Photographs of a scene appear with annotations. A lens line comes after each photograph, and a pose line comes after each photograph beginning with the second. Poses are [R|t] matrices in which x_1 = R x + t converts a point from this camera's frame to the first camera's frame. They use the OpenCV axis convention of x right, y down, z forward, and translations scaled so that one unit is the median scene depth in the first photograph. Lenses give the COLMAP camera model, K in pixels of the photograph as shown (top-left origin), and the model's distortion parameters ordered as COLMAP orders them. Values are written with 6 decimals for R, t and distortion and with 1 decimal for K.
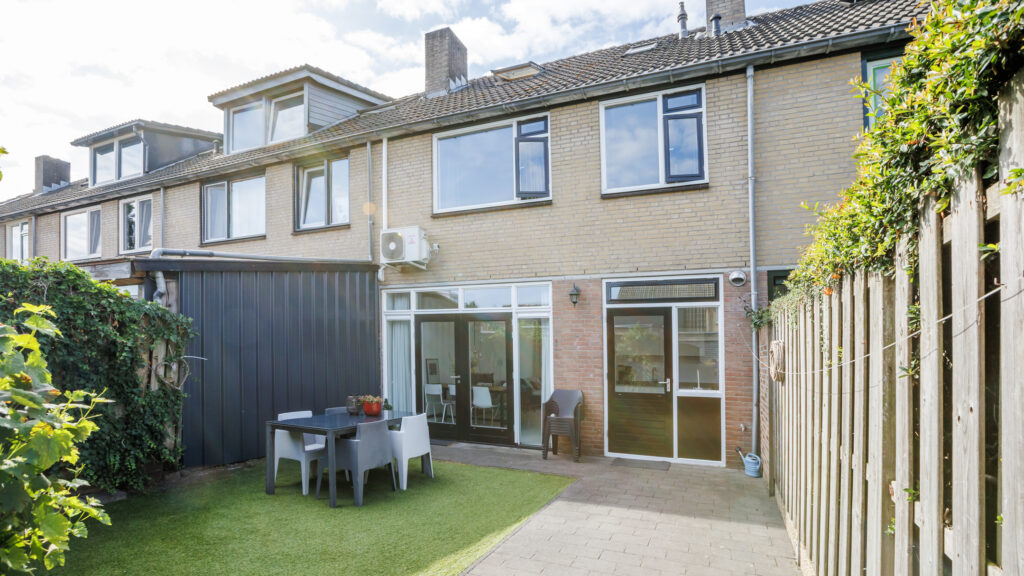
lens RADIAL K [[474.1, 0, 512.9], [0, 474.1, 354.4], [0, 0, 1]] dist [-0.000076, -0.000004]
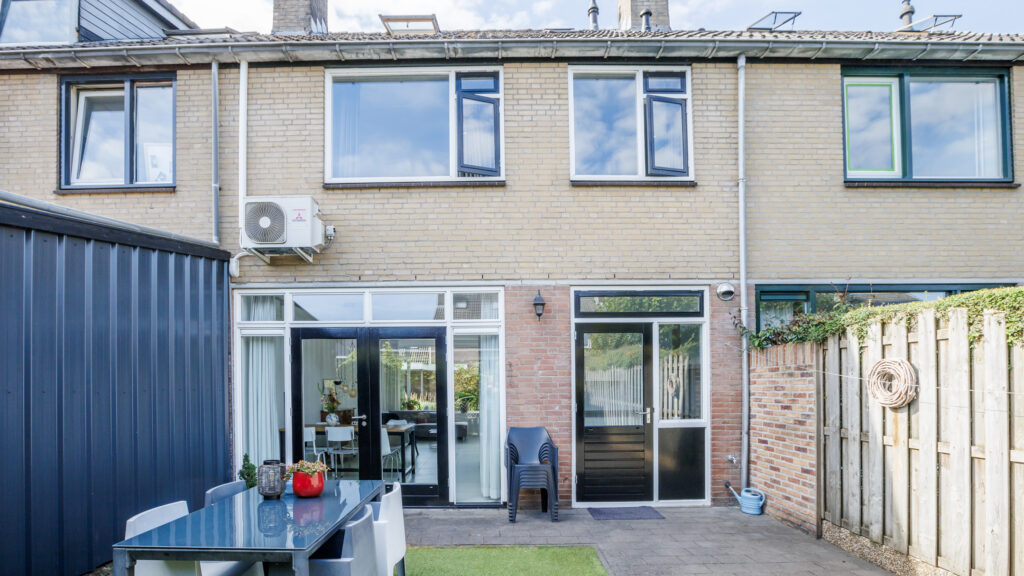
lens RADIAL K [[500.4, 0, 512.1], [0, 500.4, 371.7], [0, 0, 1]] dist [-0.021468, 0.007224]
pose [[0.923588, -0.014847, 0.383100, -0.236622], [0.021885, 0.999662, -0.014020, -0.005701], [-0.382762, 0.021333, 0.923600, 0.274502]]
